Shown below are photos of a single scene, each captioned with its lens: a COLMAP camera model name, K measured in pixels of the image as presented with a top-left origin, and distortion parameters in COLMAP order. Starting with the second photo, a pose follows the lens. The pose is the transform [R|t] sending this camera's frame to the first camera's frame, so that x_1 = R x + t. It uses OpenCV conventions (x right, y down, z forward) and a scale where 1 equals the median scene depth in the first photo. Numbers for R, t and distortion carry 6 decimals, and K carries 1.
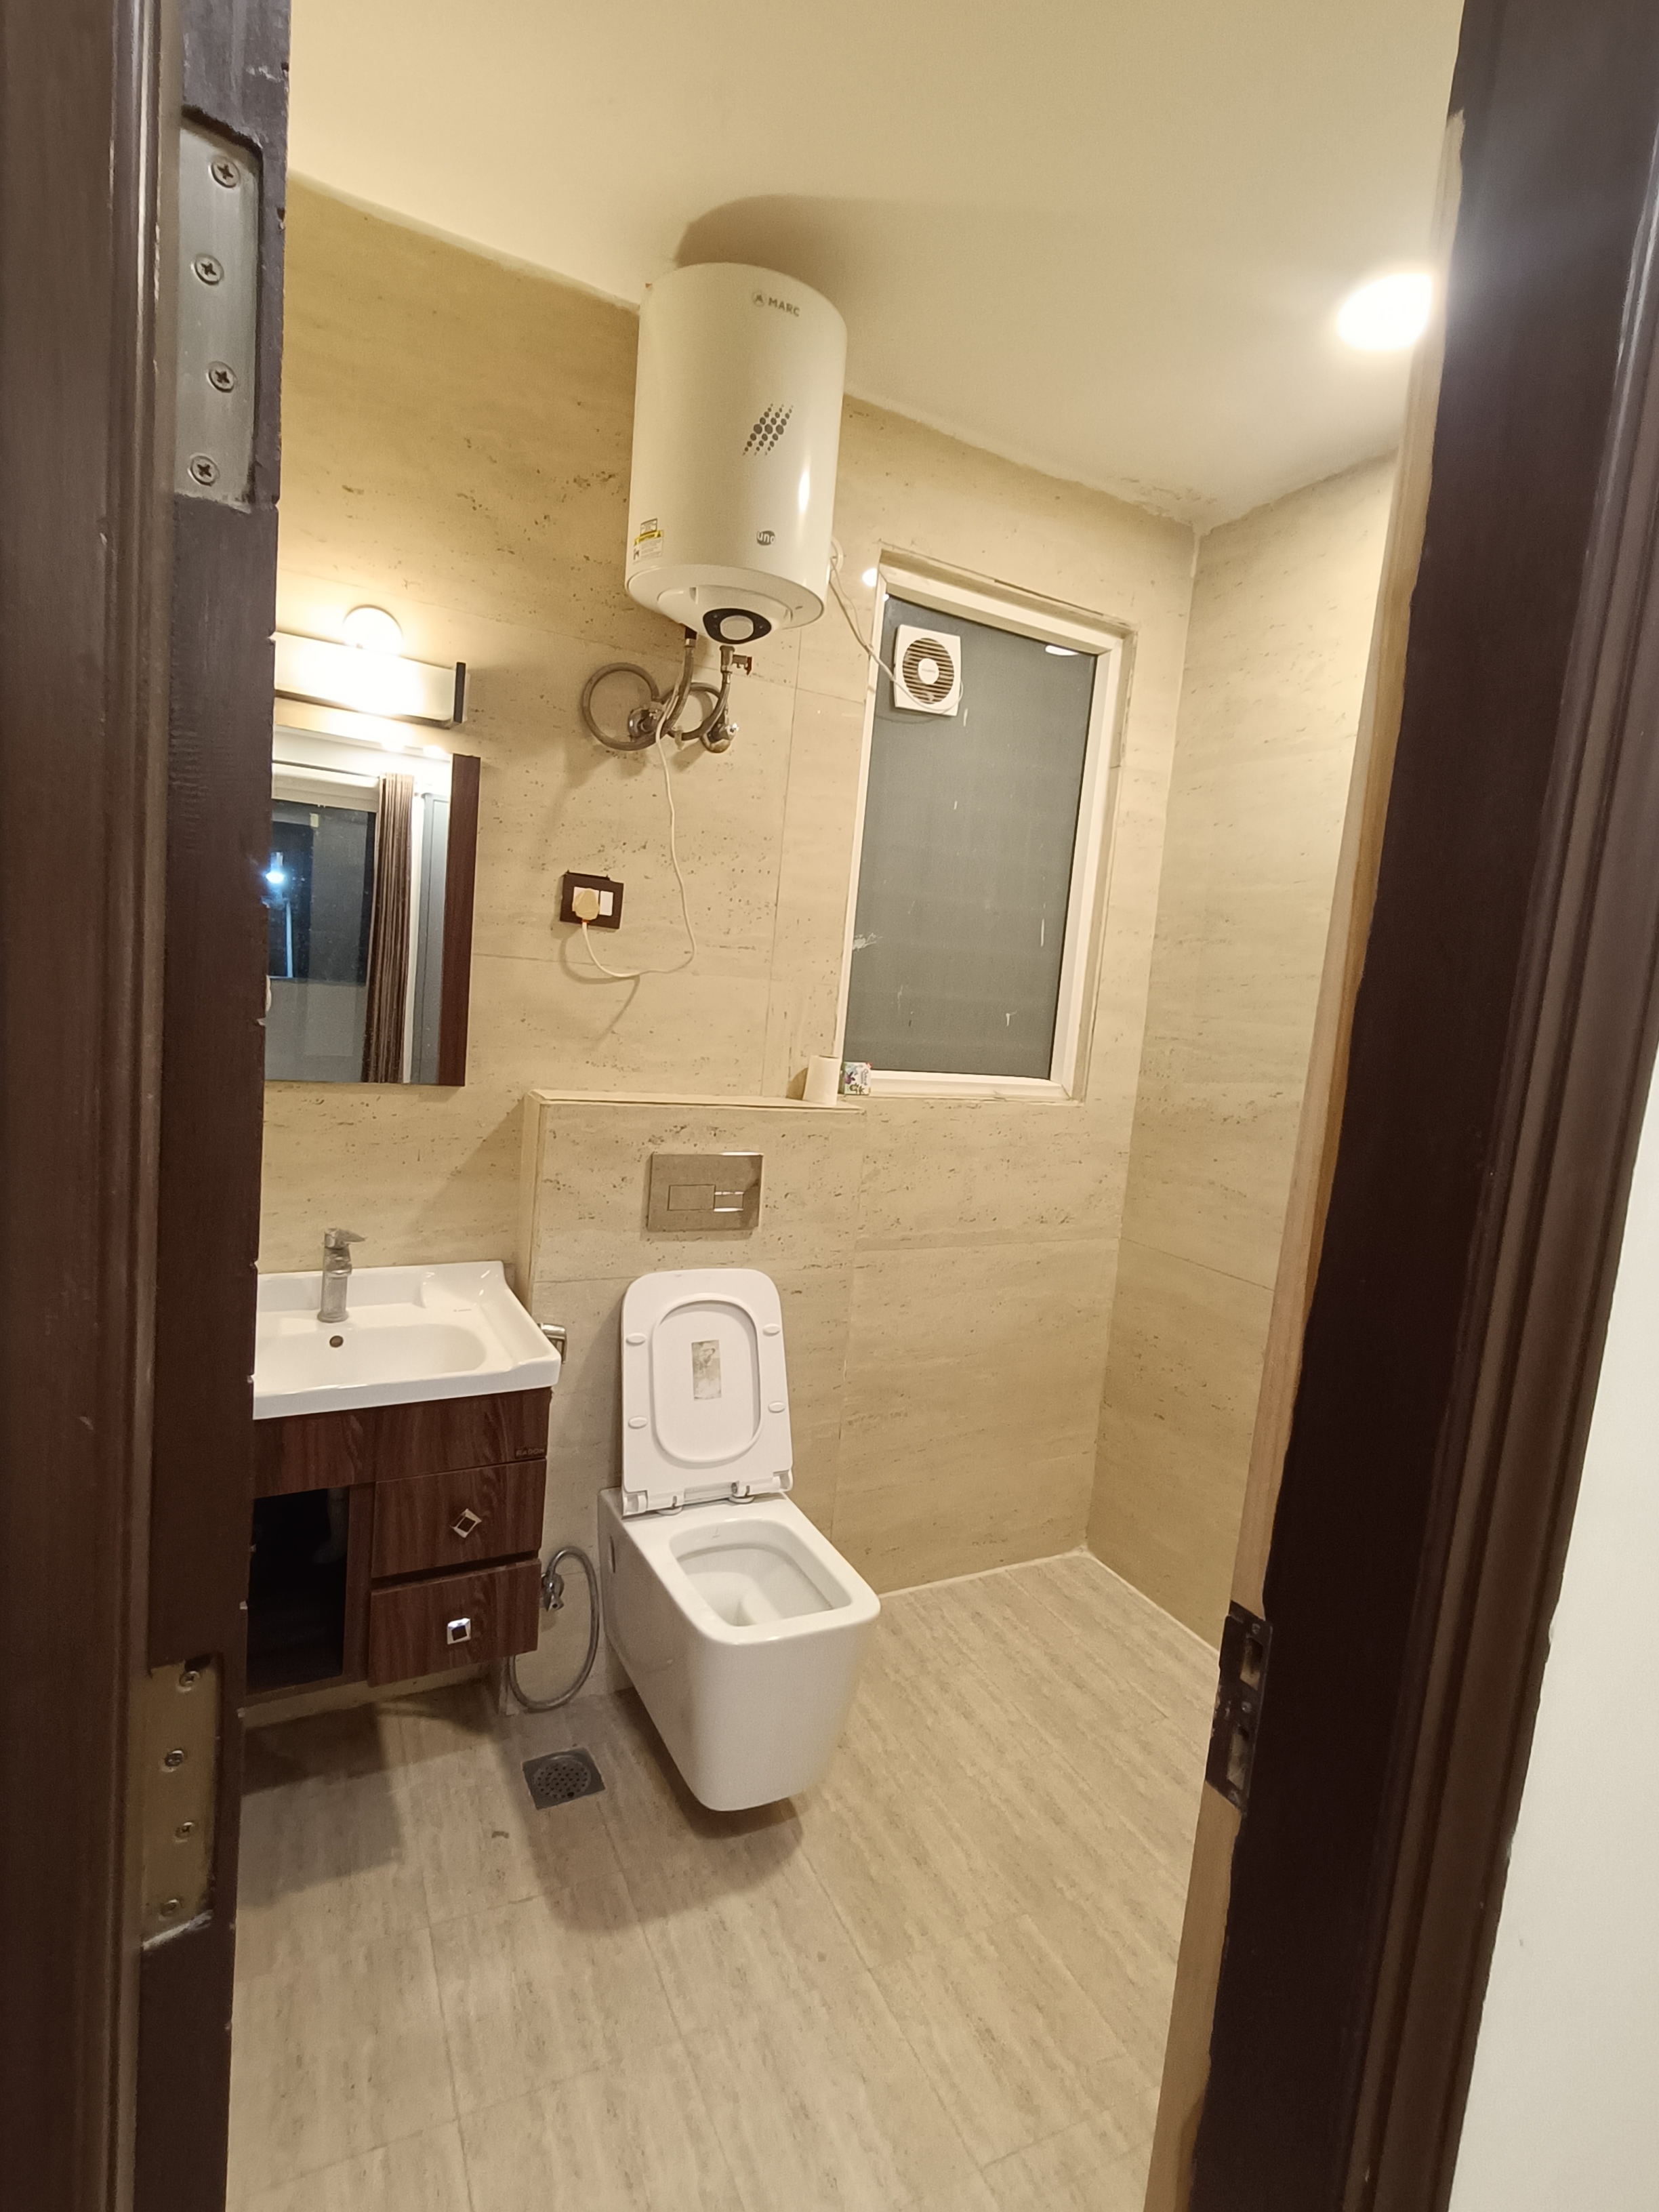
lens RADIAL K [[1079.9, 0, 824.1], [0, 1079.9, 1115.9], [0, 0, 1]] dist [0.002769, 0.000397]
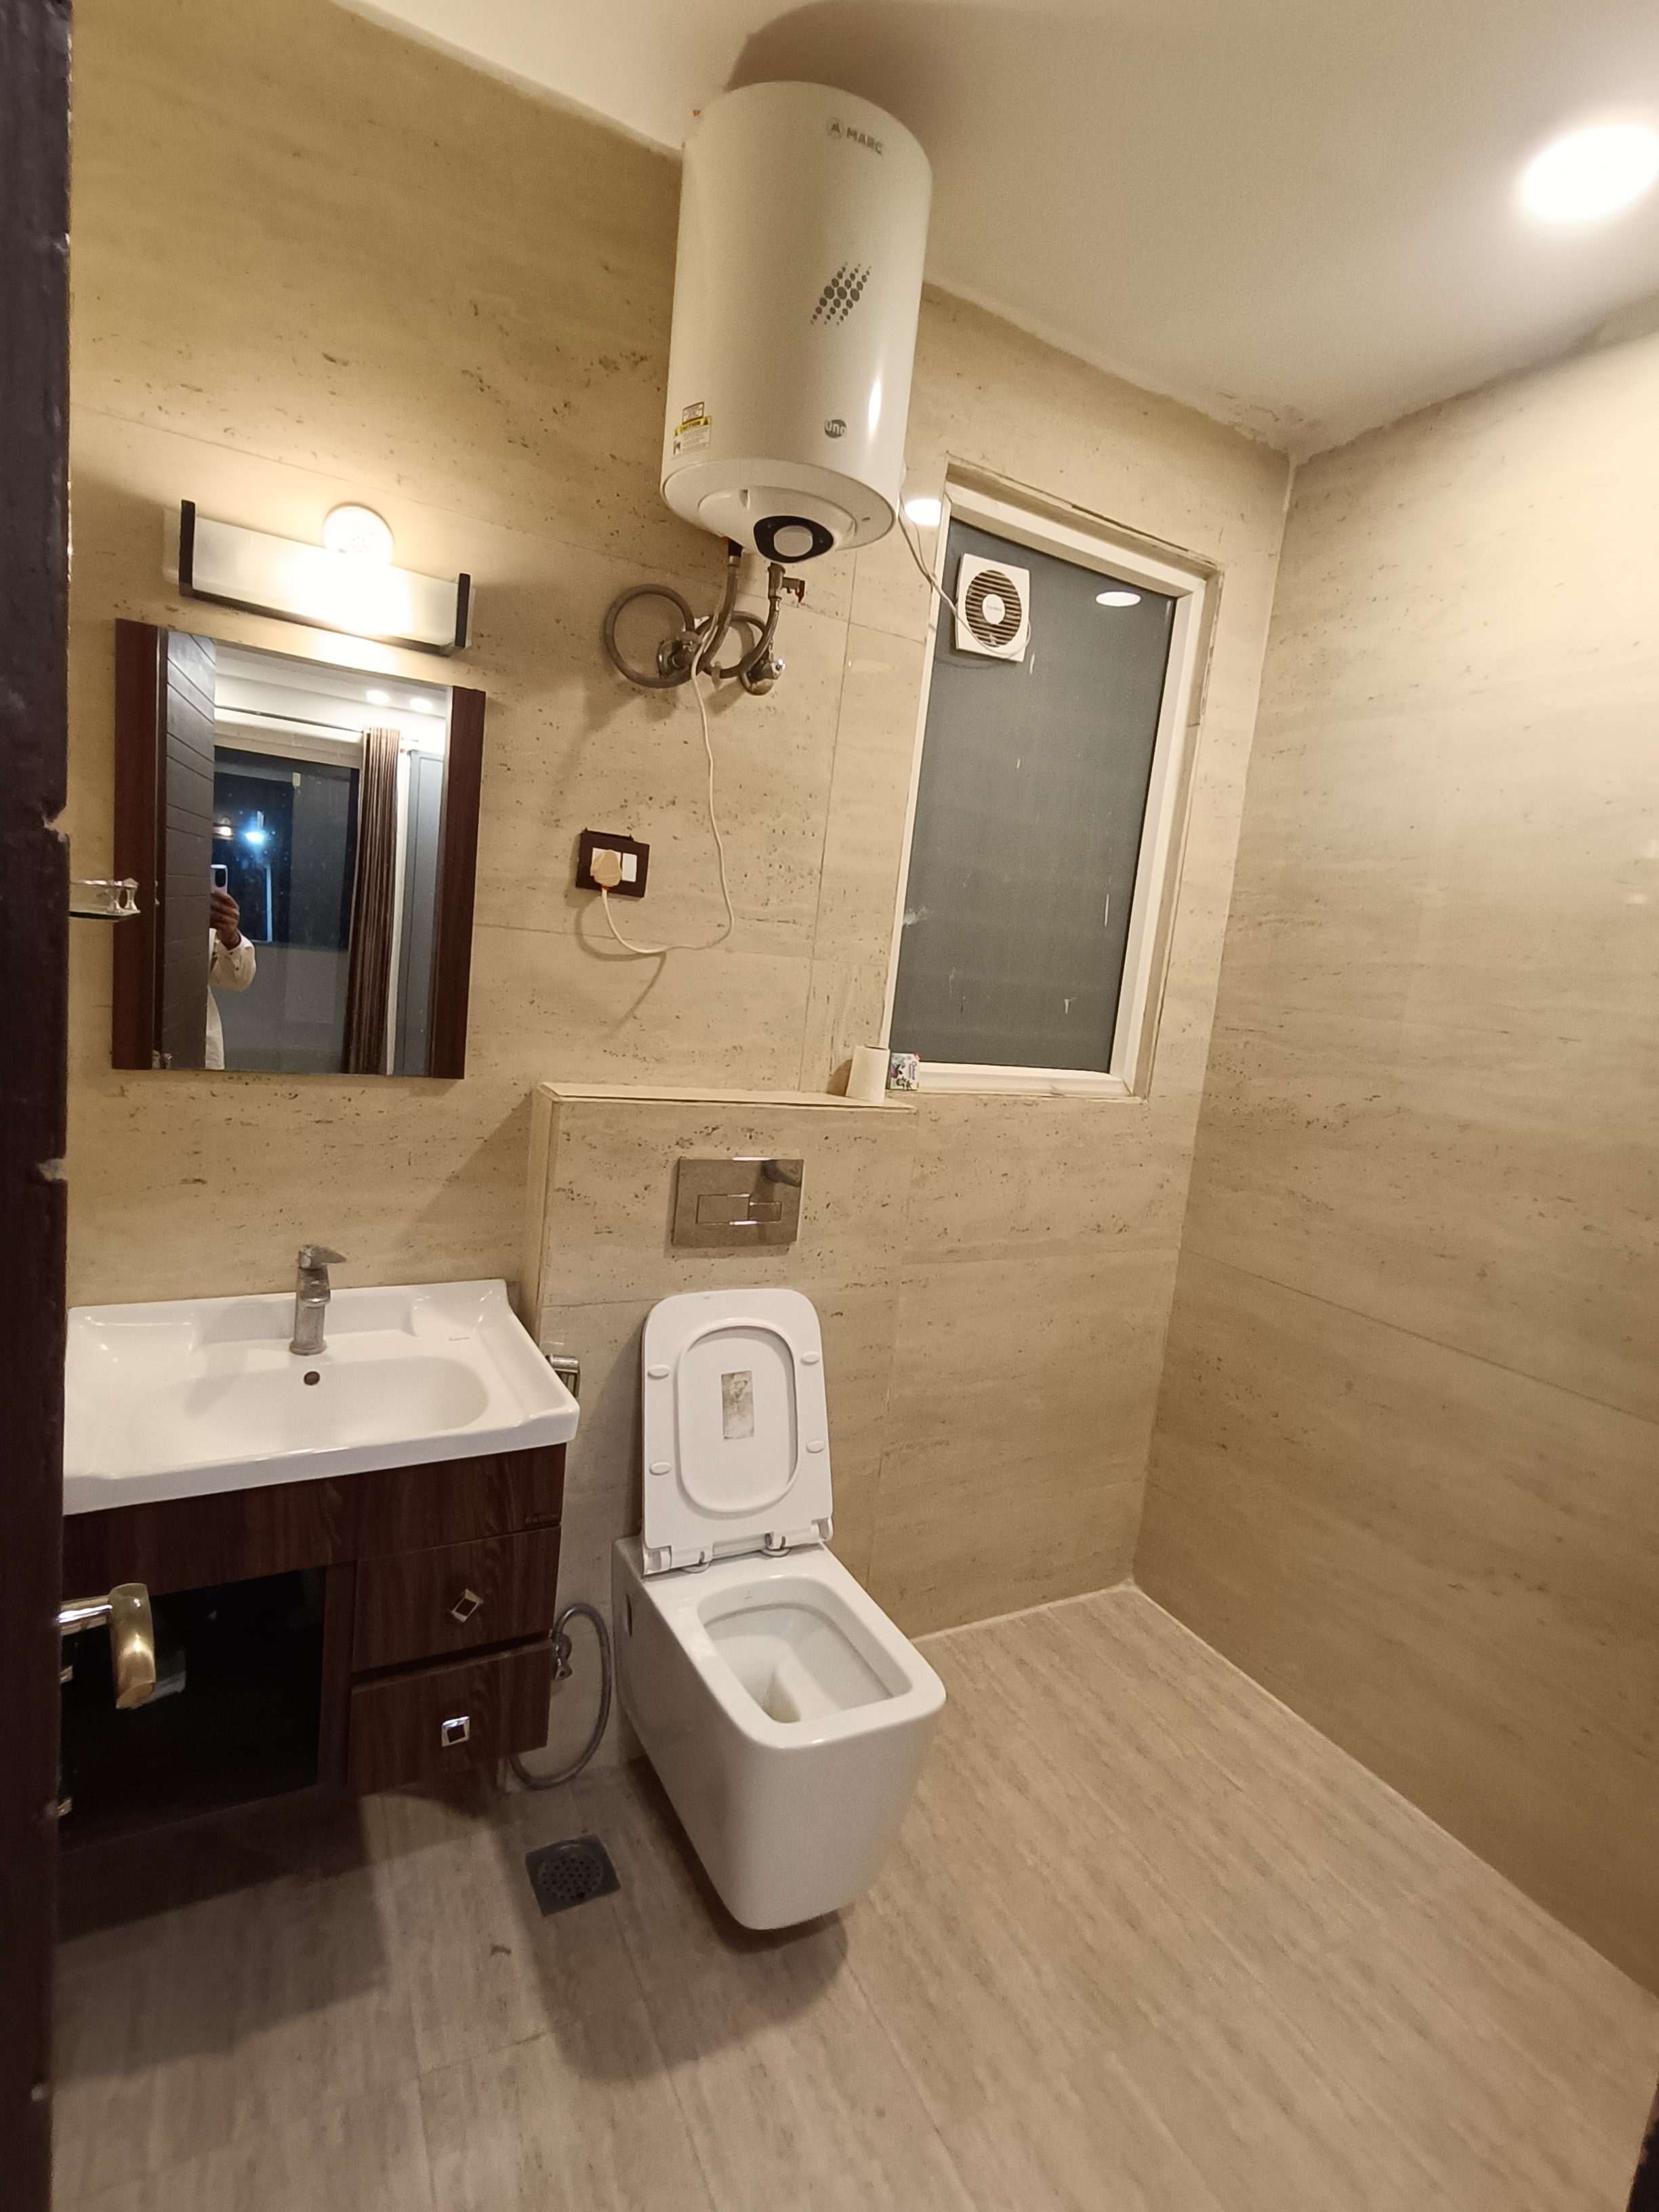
lens RADIAL K [[1079.9, 0, 824.1], [0, 1079.9, 1115.9], [0, 0, 1]] dist [0.002769, 0.000397]
pose [[0.999782, 0.015536, 0.013921, -0.055602], [-0.015887, 0.999550, 0.025456, -0.023118], [-0.013519, -0.025672, 0.999579, 0.131626]]
